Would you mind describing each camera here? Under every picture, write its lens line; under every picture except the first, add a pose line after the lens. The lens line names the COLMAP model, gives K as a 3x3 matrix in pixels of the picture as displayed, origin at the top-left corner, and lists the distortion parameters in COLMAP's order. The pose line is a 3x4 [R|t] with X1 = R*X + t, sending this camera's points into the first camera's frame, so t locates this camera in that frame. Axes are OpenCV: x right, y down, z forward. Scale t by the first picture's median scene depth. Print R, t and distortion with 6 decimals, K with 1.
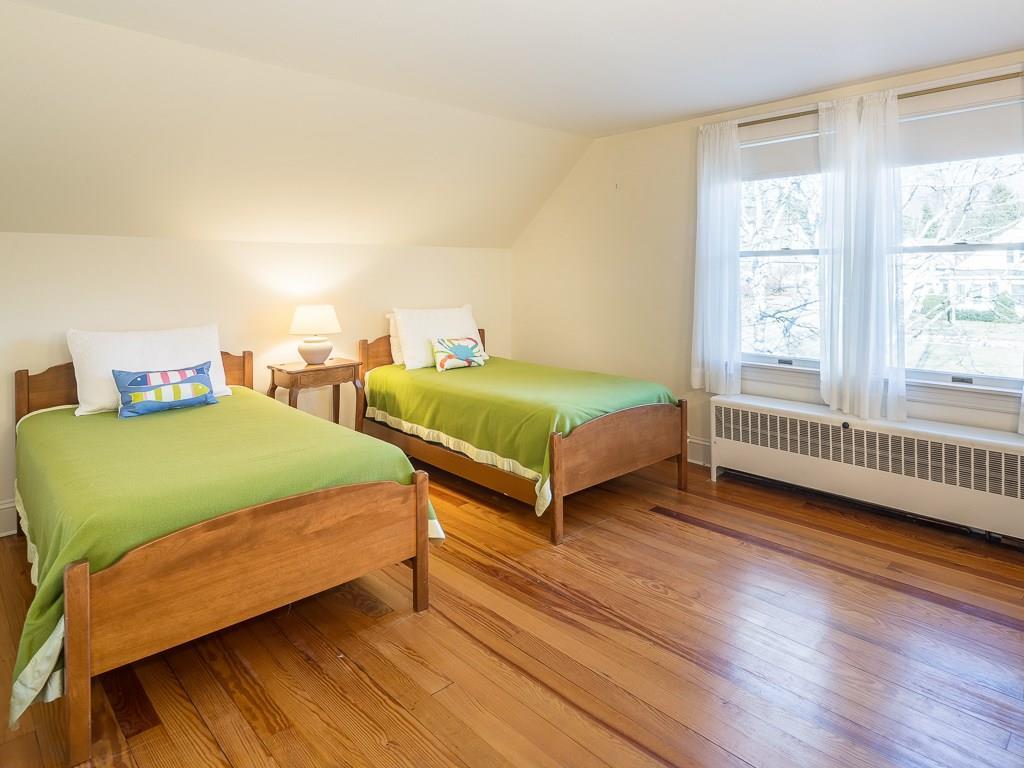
lens RADIAL K [[598.9, 0, 512.0], [0, 598.9, 384.0], [0, 0, 1]] dist [0.001215, 0.000359]
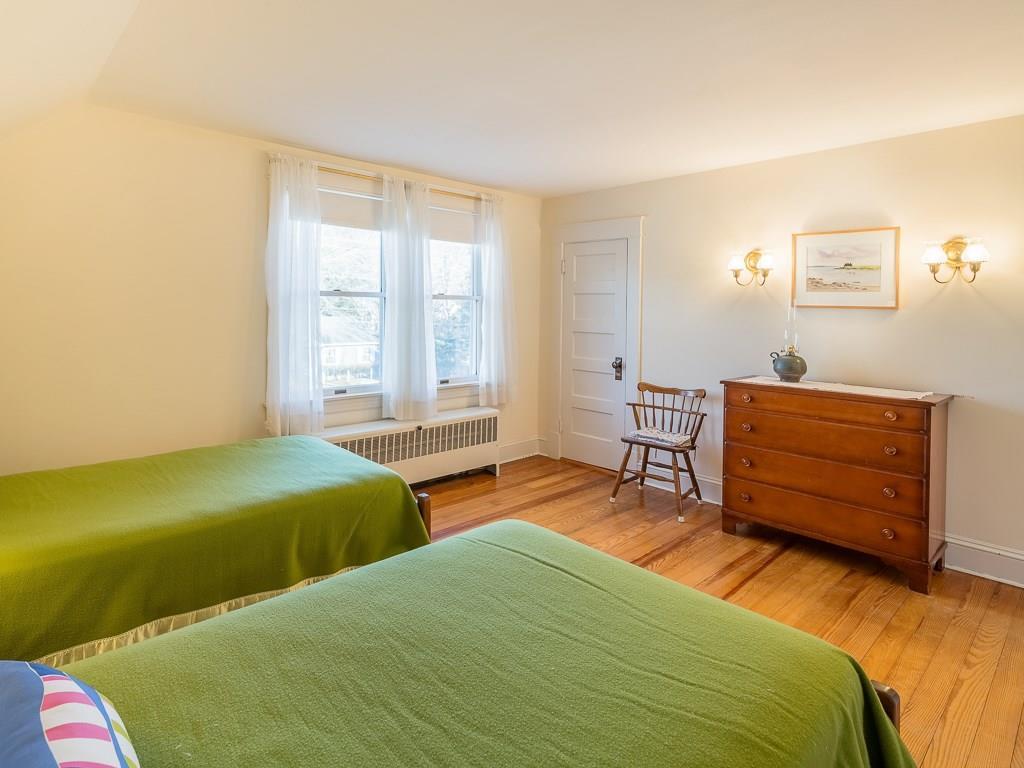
lens RADIAL K [[567.6, 0, 512.0], [0, 567.6, 384.0], [0, 0, 1]] dist [0.000393, -0.000017]
pose [[-0.021916, -0.114406, 0.993192, -0.663116], [0.171762, 0.978229, 0.116473, -0.133204], [-0.984895, 0.173146, -0.001788, 0.771596]]
